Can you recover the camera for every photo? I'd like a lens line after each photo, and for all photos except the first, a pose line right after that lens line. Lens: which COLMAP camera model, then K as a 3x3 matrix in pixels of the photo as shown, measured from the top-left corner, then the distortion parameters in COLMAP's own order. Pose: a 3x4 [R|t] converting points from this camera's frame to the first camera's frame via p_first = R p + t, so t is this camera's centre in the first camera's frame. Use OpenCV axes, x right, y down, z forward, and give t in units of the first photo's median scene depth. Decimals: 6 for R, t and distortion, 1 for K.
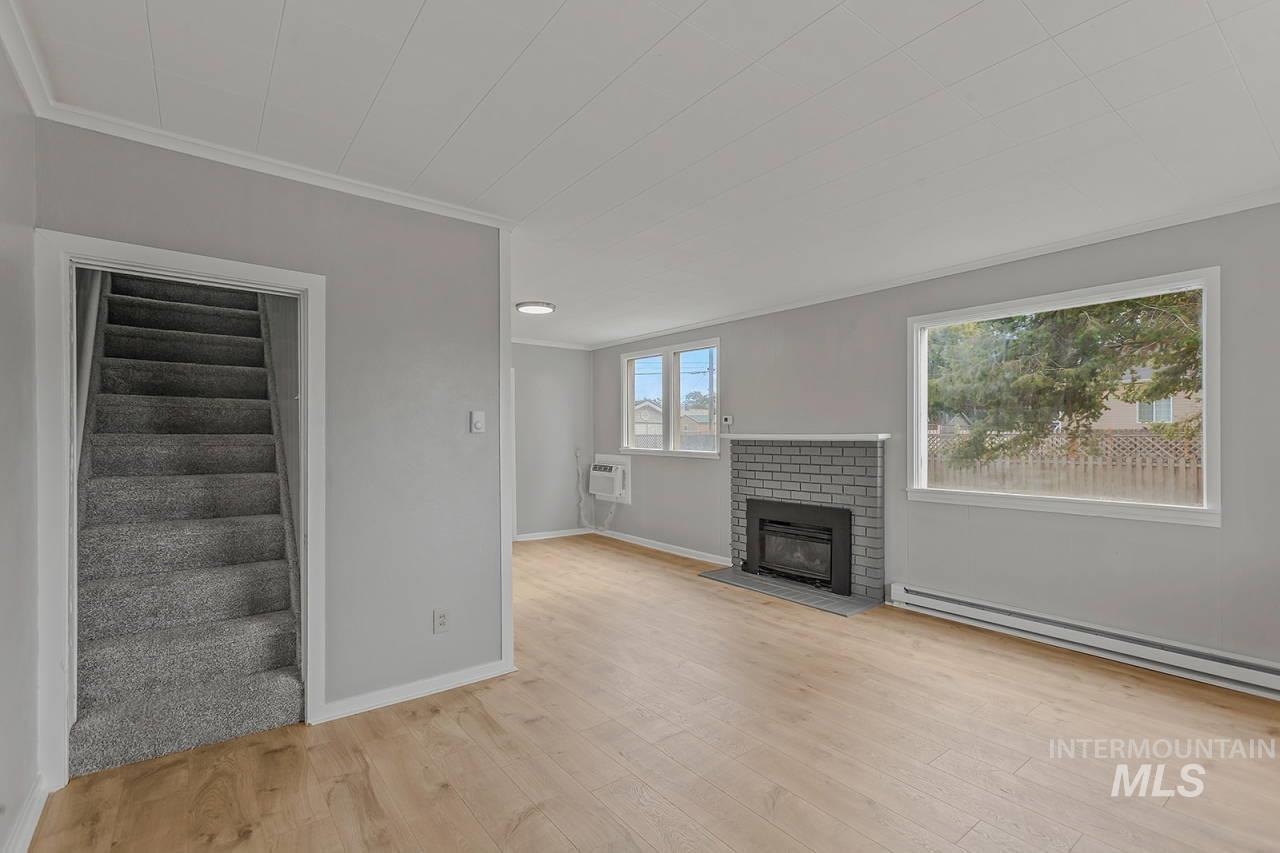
lens RADIAL K [[585.0, 0, 638.8], [0, 585.0, 436.0], [0, 0, 1]] dist [-0.002248, 0.000380]
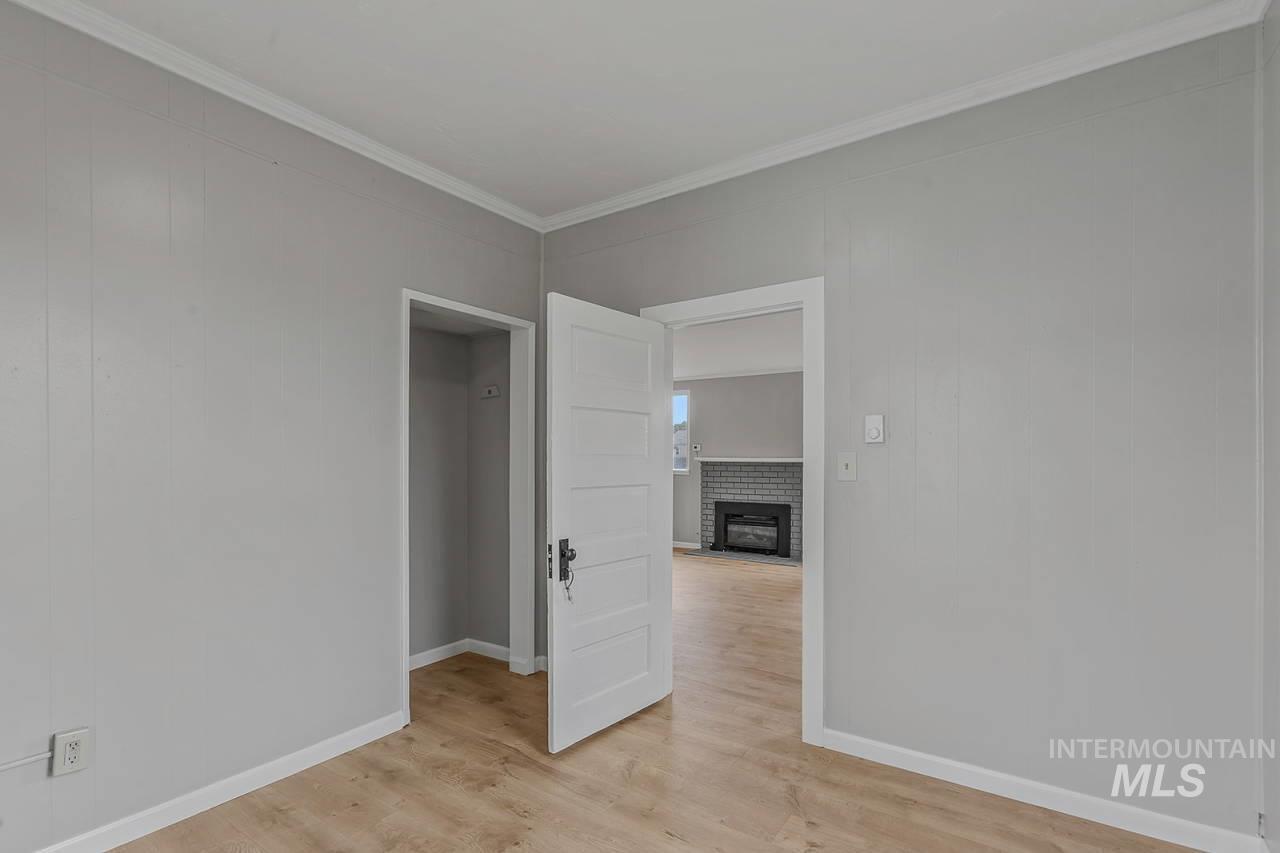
lens RADIAL K [[580.5, 0, 637.7], [0, 580.5, 444.5], [0, 0, 1]] dist [-0.048957, 0.041117]
pose [[0.949760, 0.000257, 0.312978, -0.476032], [0.003061, 0.999944, -0.010109, -0.023210], [-0.312963, 0.010559, 0.949707, -0.348826]]
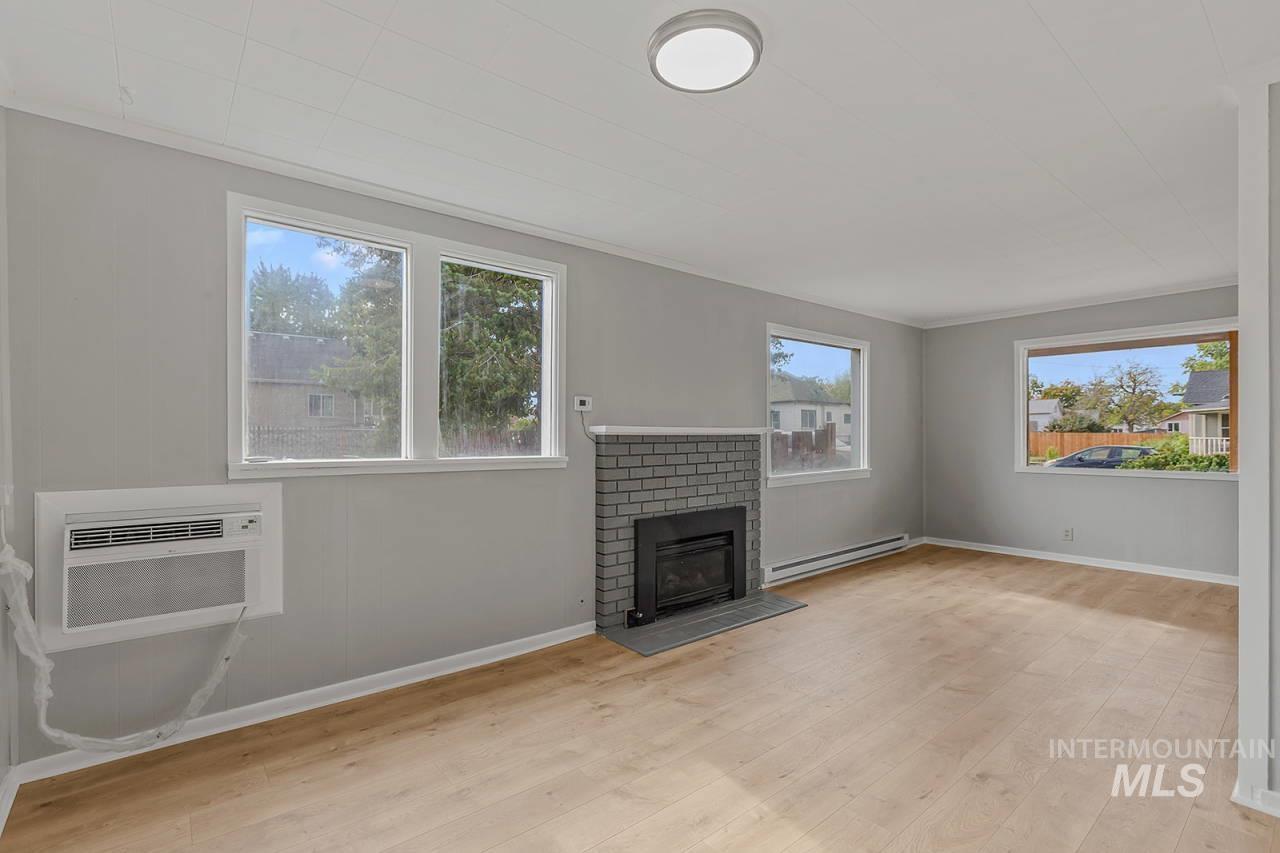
lens RADIAL K [[585.0, 0, 638.8], [0, 585.0, 436.0], [0, 0, 1]] dist [-0.002248, 0.000380]
pose [[-0.037607, -0.000873, 0.999292, -0.519347], [0.004794, 0.999988, 0.001054, 0.007241], [-0.999281, 0.004830, -0.037602, 1.051168]]
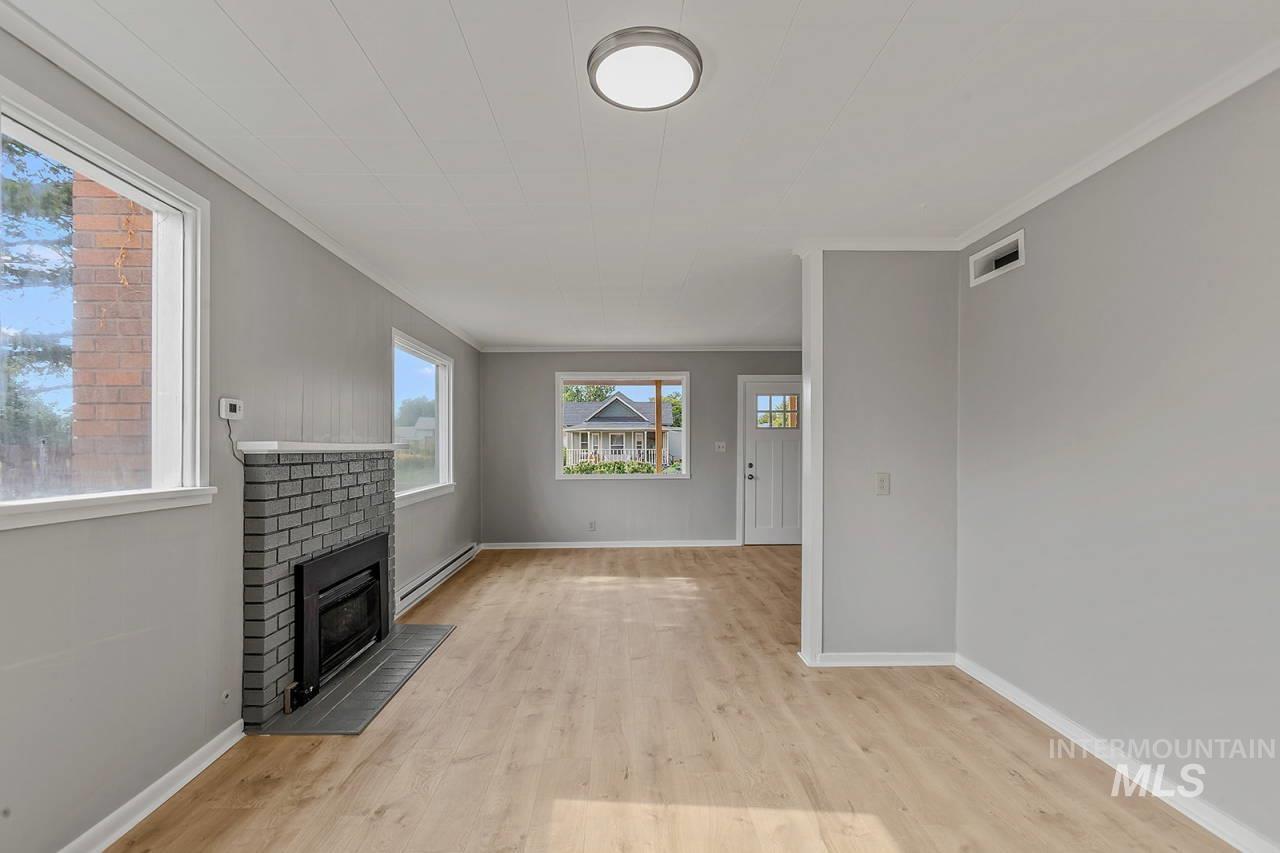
lens RADIAL K [[580.5, 0, 637.7], [0, 580.5, 444.5], [0, 0, 1]] dist [-0.048957, 0.041117]
pose [[-0.815004, 0.007174, 0.579410, -0.367896], [0.008116, 0.999967, -0.000965, 0.001866], [-0.579398, 0.003916, -0.815035, 1.276683]]
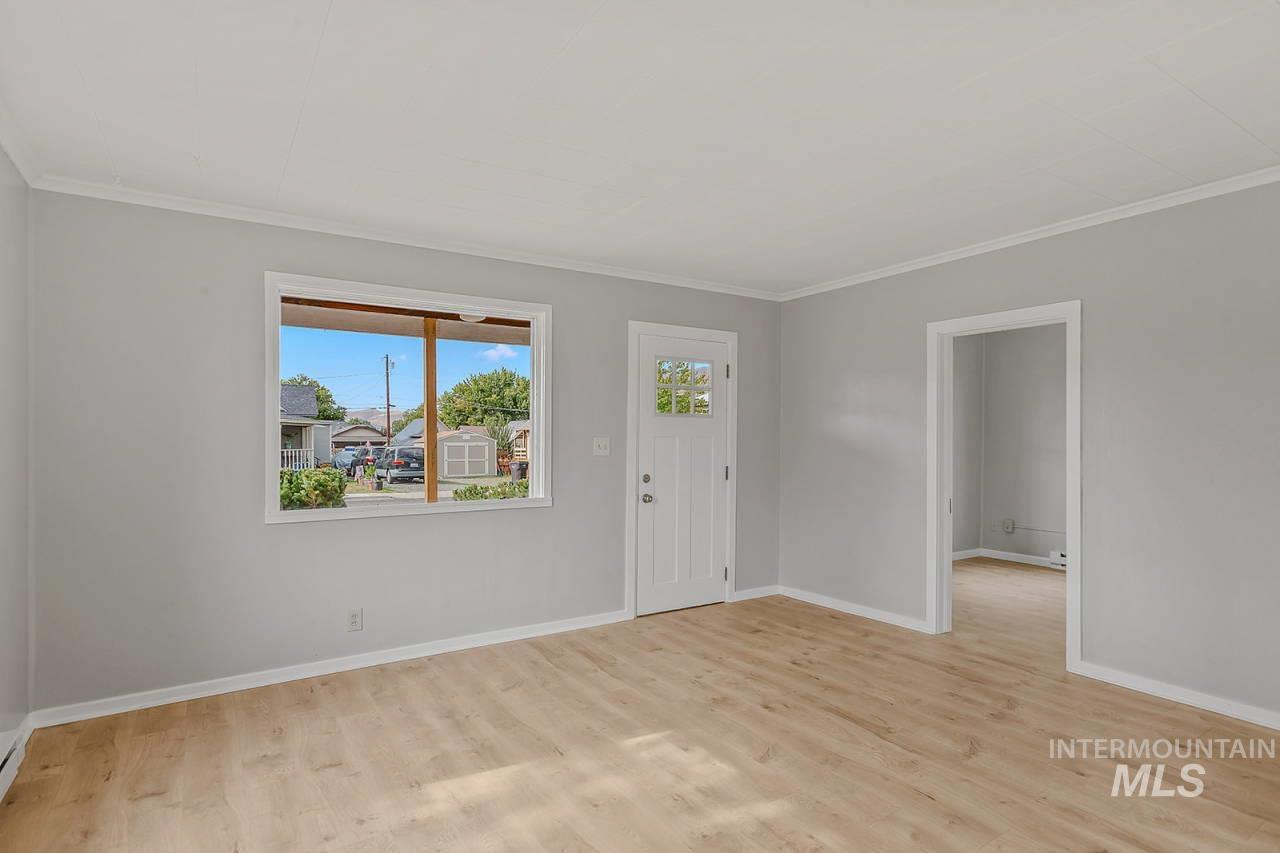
lens RADIAL K [[649.4, 0, 640.6], [0, 649.4, 452.5], [0, 0, 1]] dist [-0.024398, 0.000349]
pose [[-0.998560, 0.001081, 0.053629, 0.157168], [0.002208, 0.999778, 0.020962, -0.002087], [-0.053594, 0.021050, -0.998341, 0.905135]]
